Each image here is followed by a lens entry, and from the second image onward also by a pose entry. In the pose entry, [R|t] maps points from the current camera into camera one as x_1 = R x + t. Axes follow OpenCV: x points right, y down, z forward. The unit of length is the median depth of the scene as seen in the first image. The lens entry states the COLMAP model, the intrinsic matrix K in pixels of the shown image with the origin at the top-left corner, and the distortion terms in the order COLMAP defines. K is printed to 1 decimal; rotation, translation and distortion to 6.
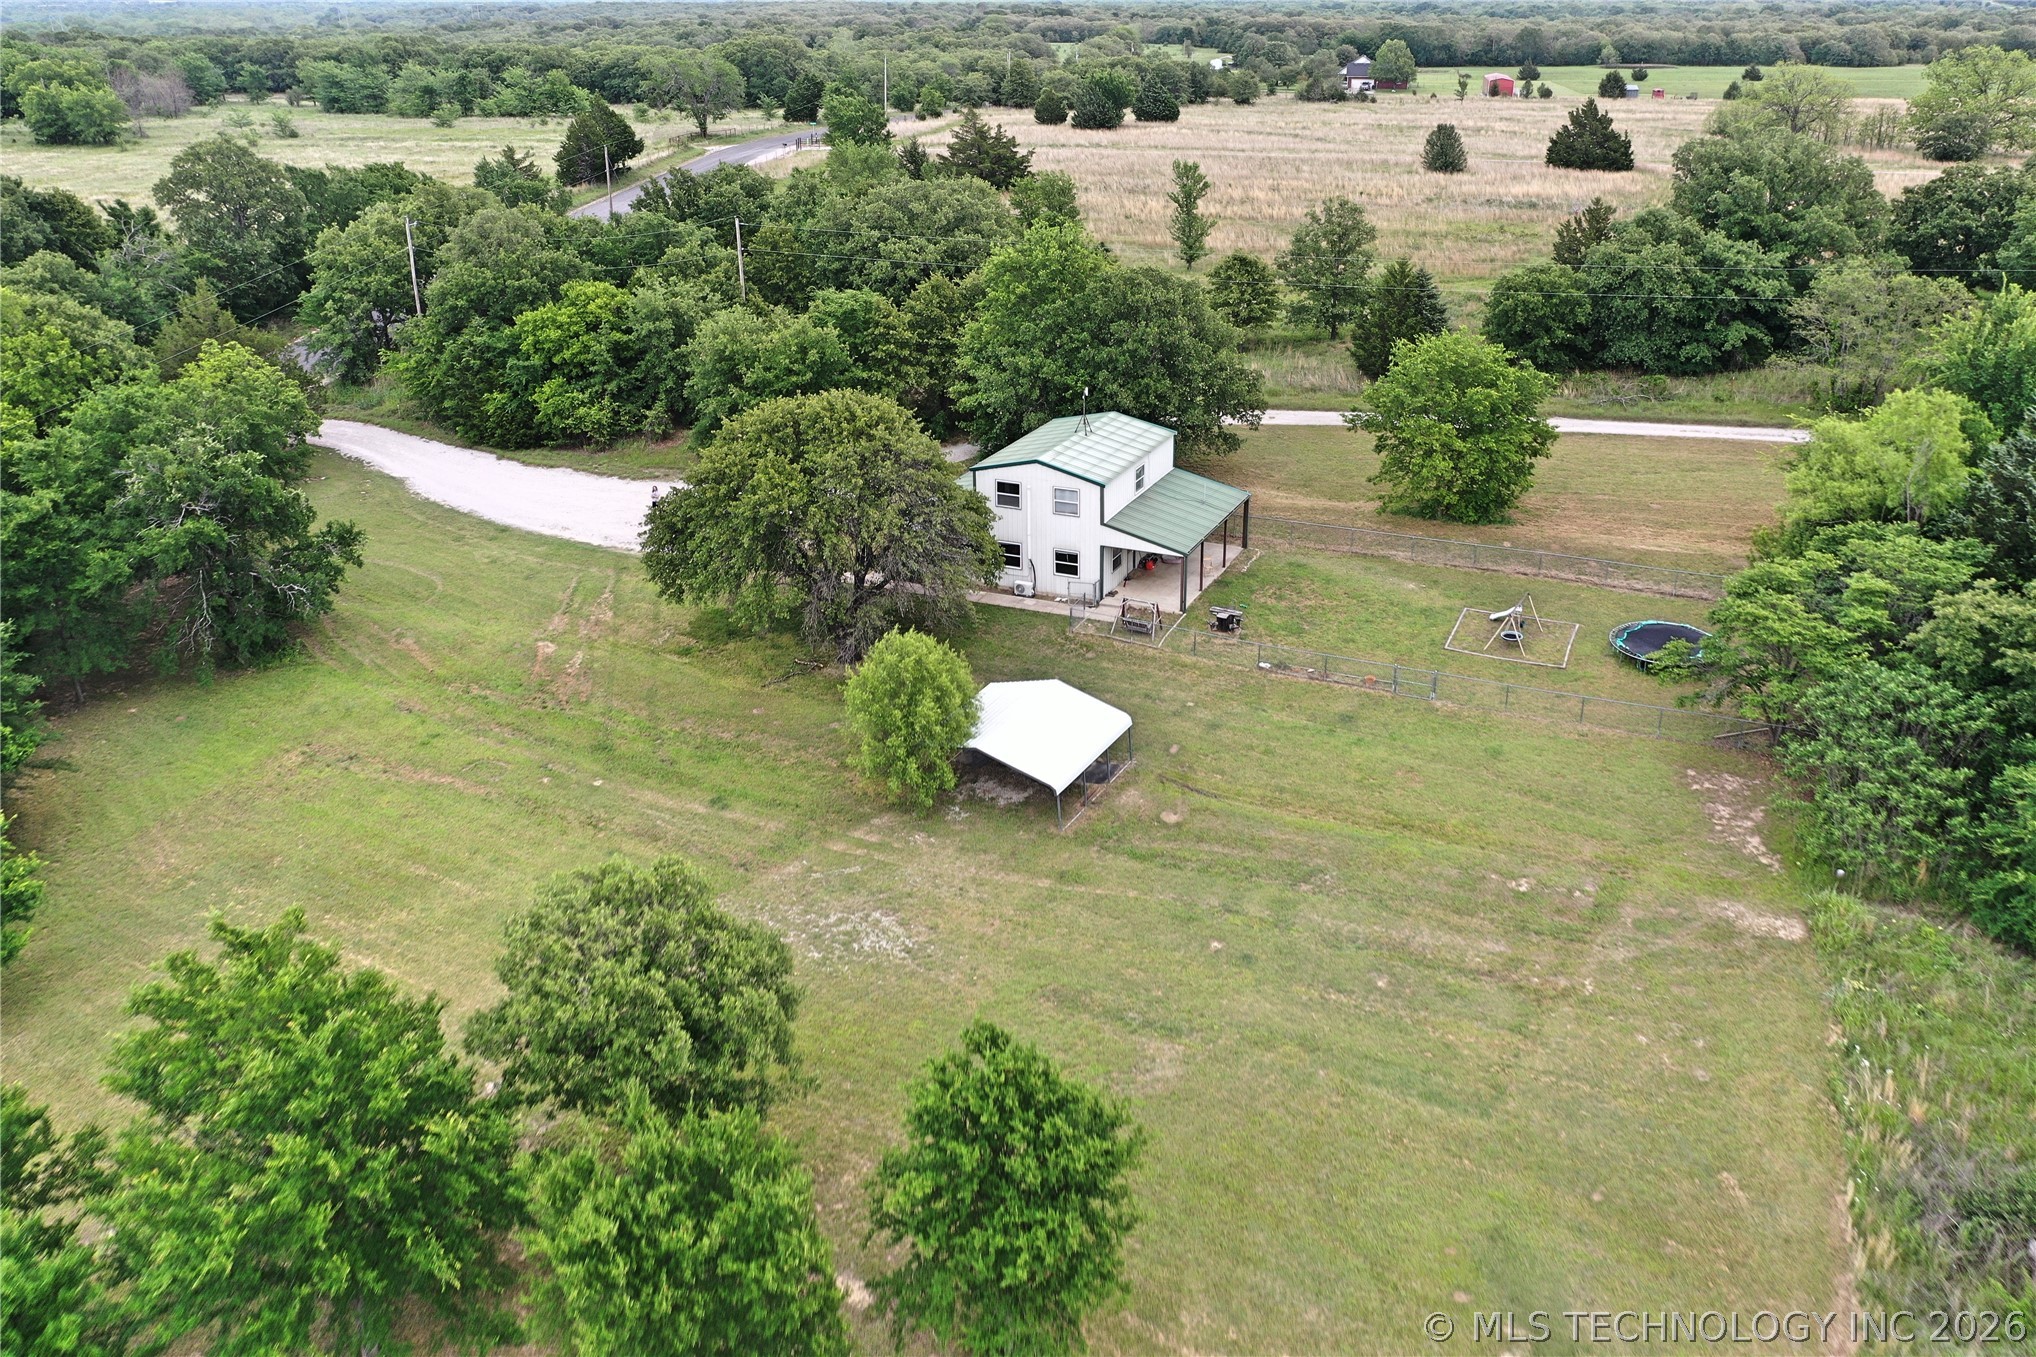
lens RADIAL K [[1593.2, 0, 1018.0], [0, 1593.2, 669.1], [0, 0, 1]] dist [0.002985, -0.004792]
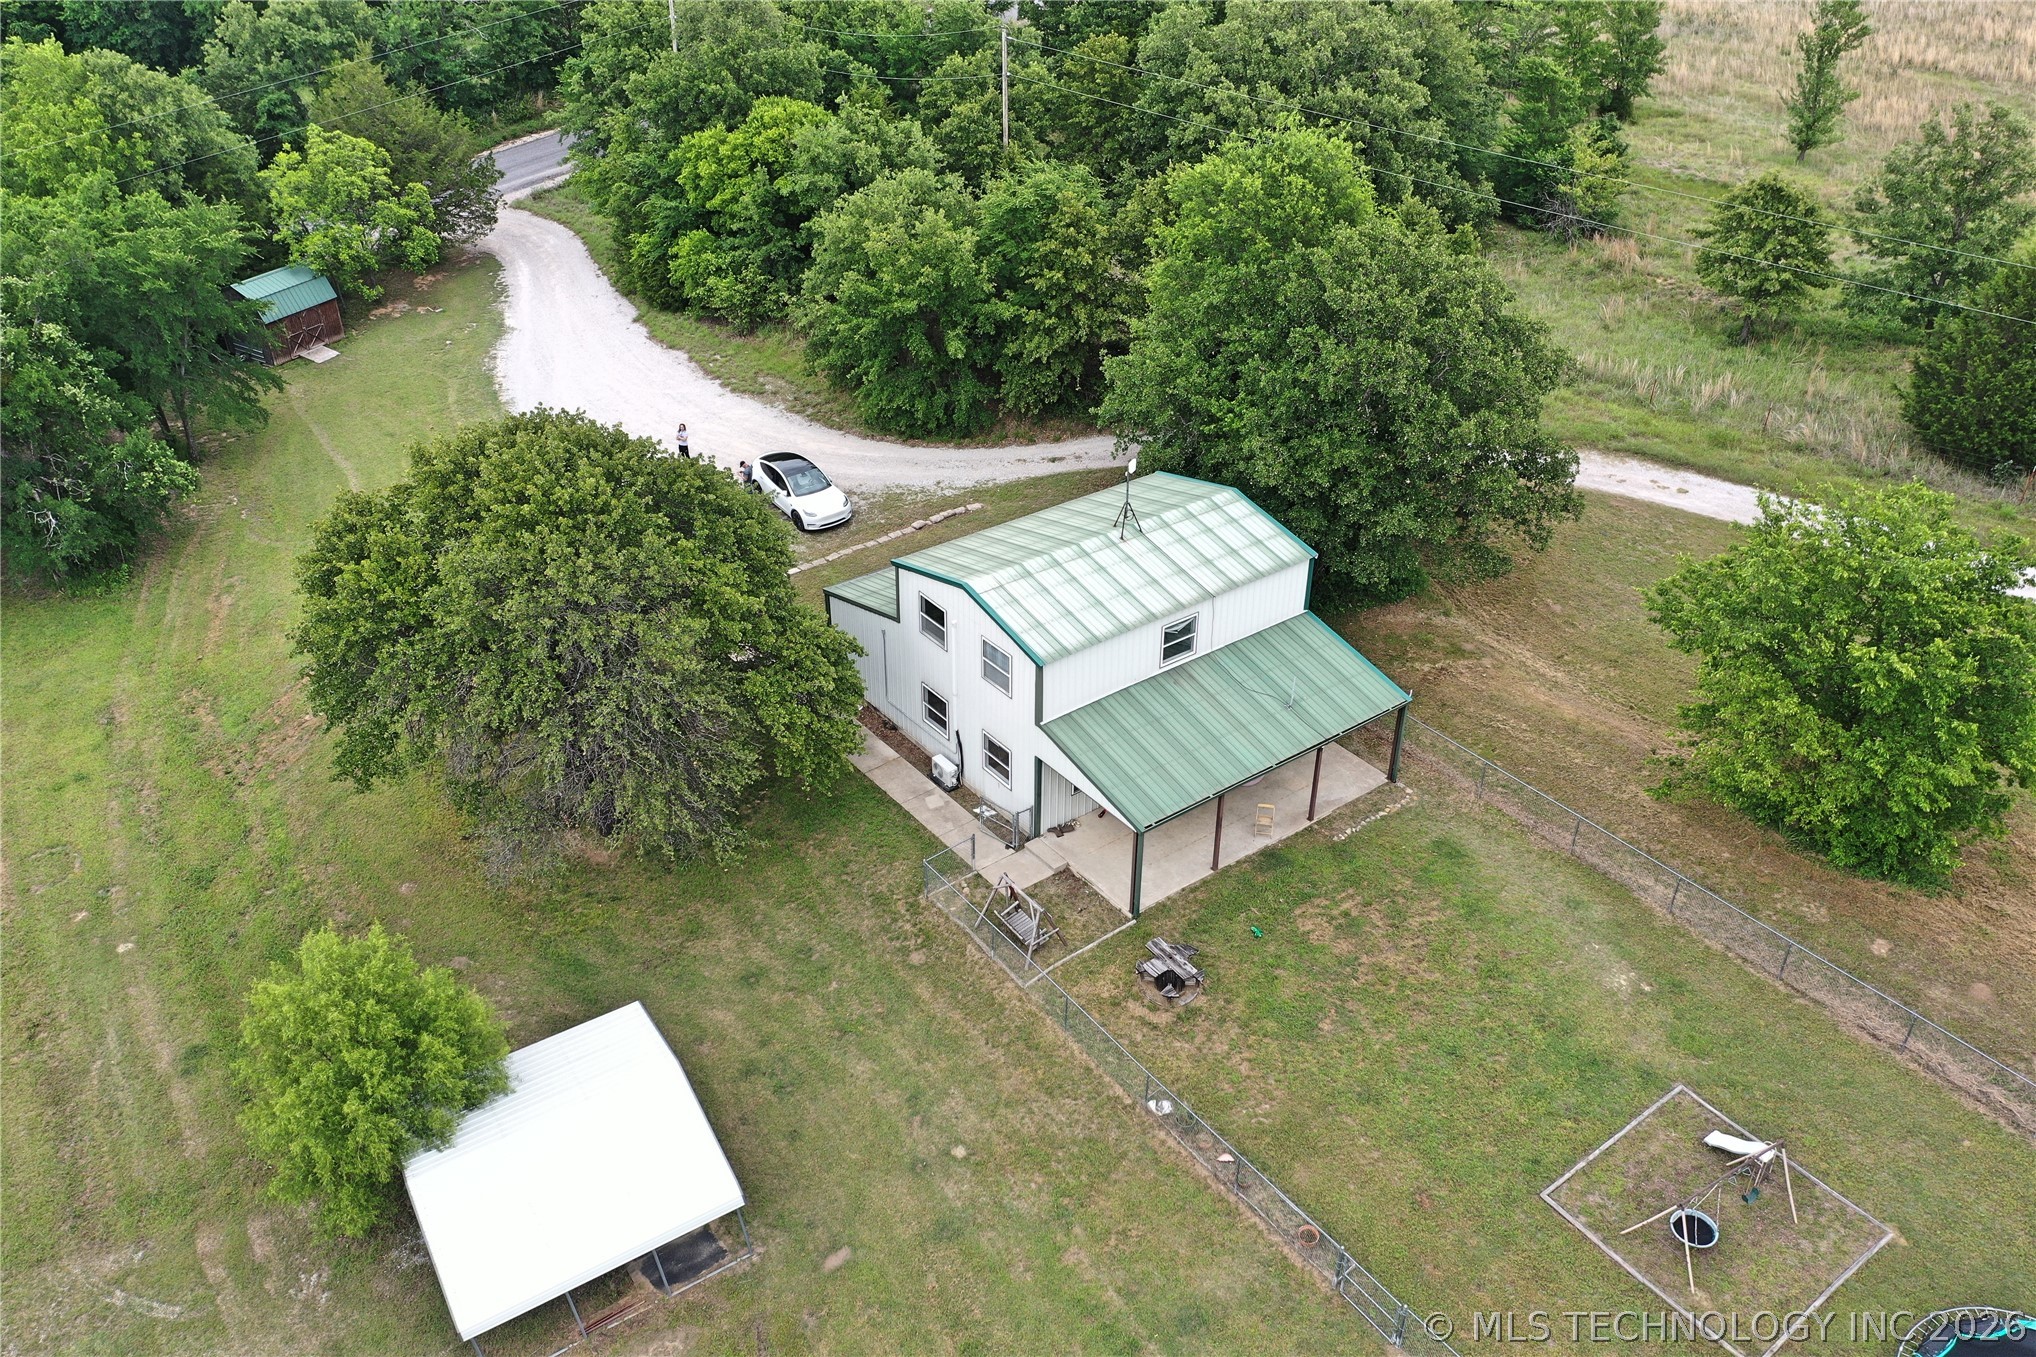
lens RADIAL K [[1593.2, 0, 1009.7], [0, 1593.2, 686.4], [0, 0, 1]] dist [0.002985, -0.004792]
pose [[0.877129, 0.273415, -0.394827, 0.180376], [-0.204461, 0.956490, 0.208142, -0.149997], [0.434557, -0.101841, 0.894868, 0.337425]]
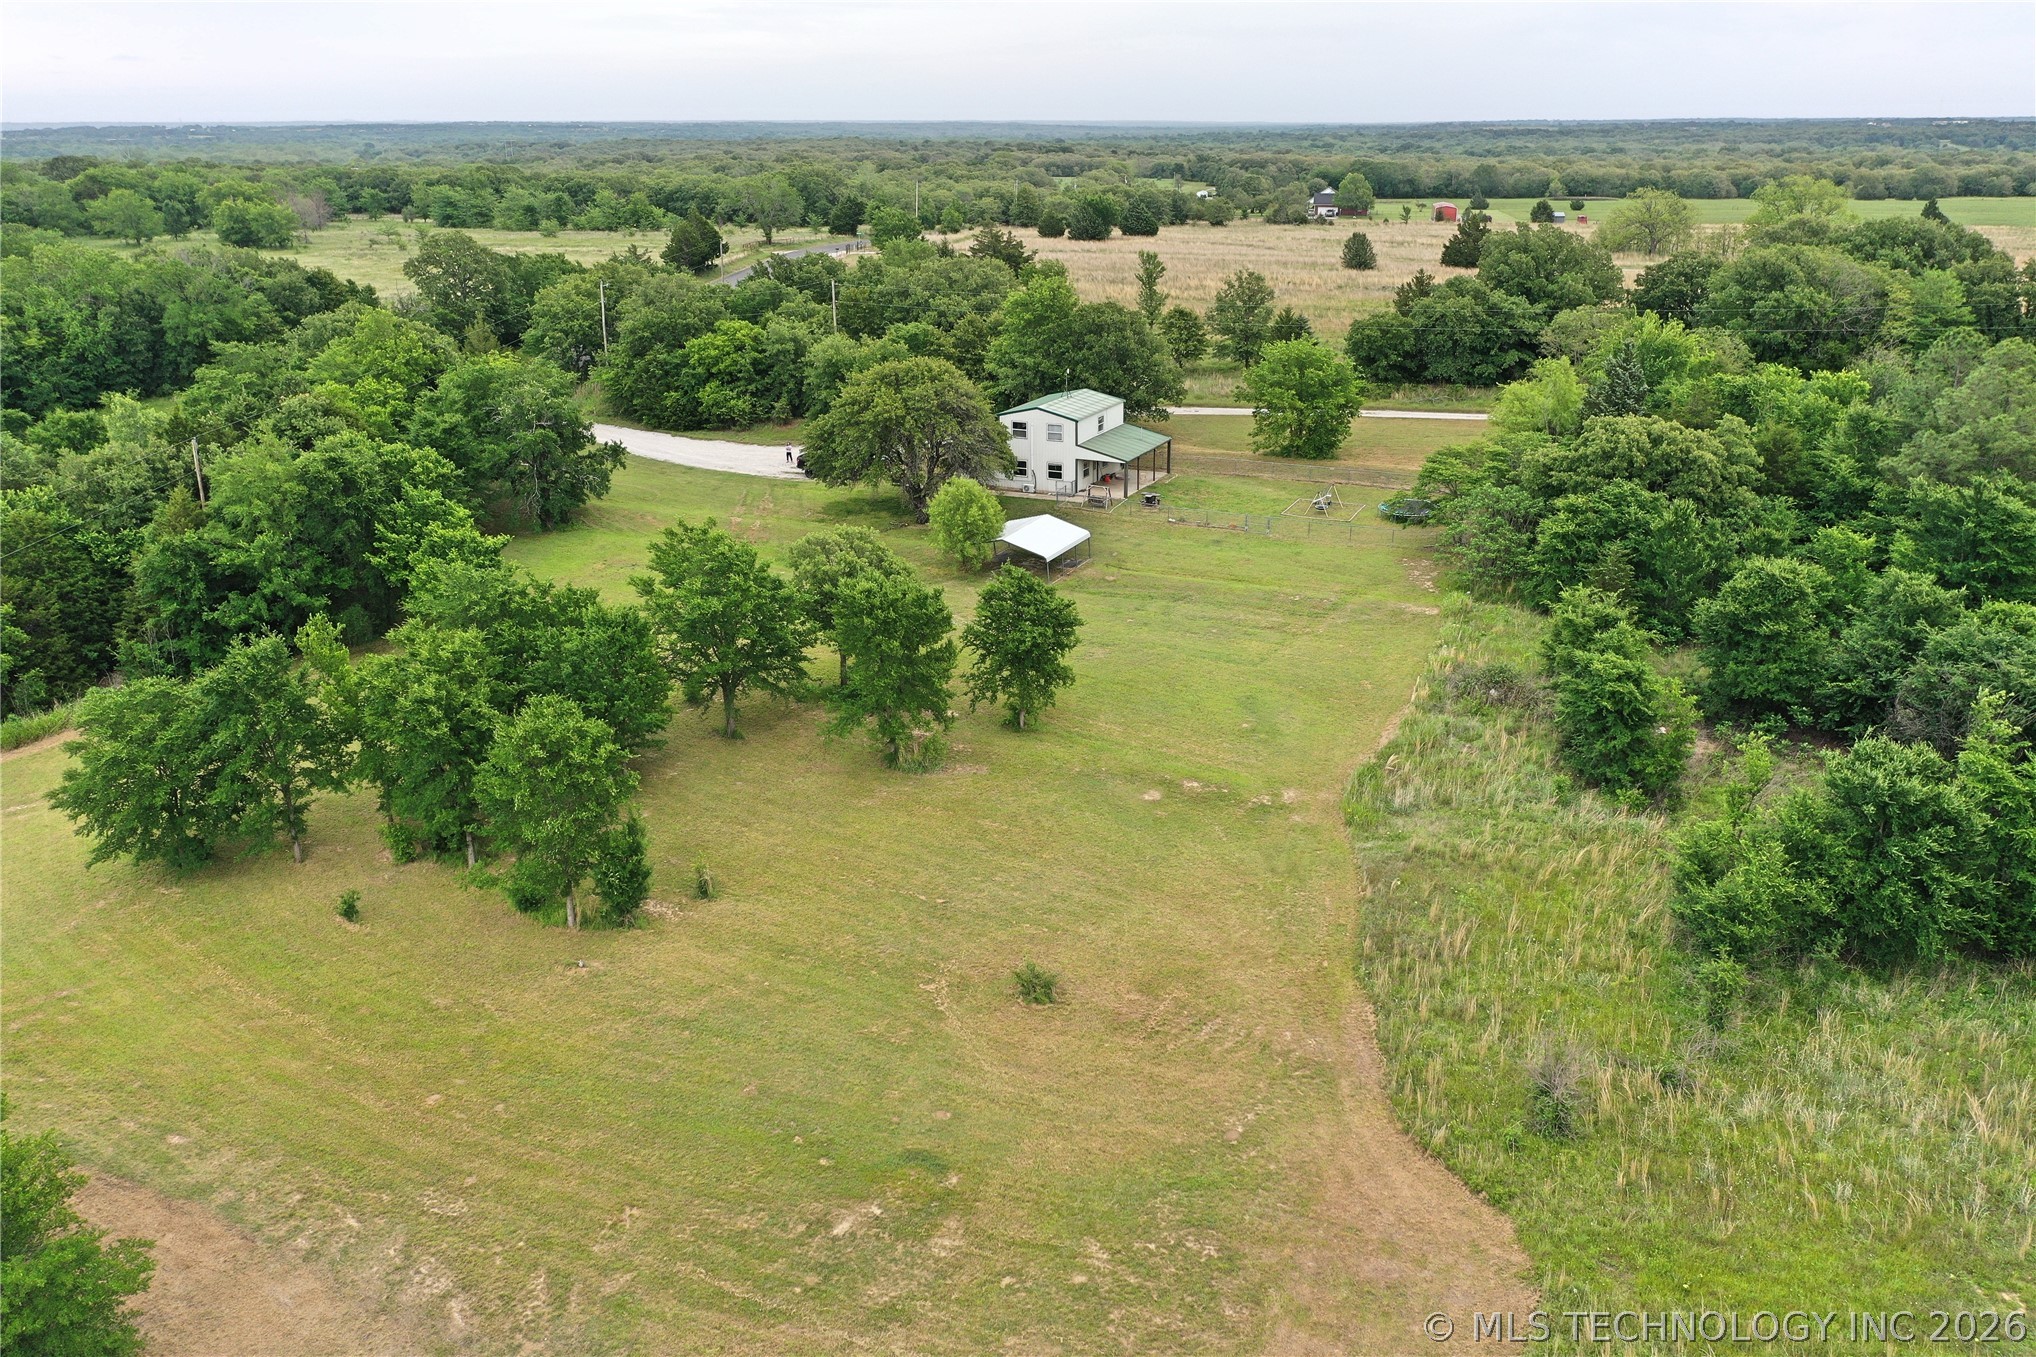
lens RADIAL K [[1593.2, 0, 1014.7], [0, 1593.2, 682.0], [0, 0, 1]] dist [0.002985, -0.004792]
pose [[0.999980, 0.005403, -0.003372, -0.002802], [-0.005623, 0.997598, -0.069038, 0.182232], [0.002990, 0.069055, 0.997608, -0.425946]]
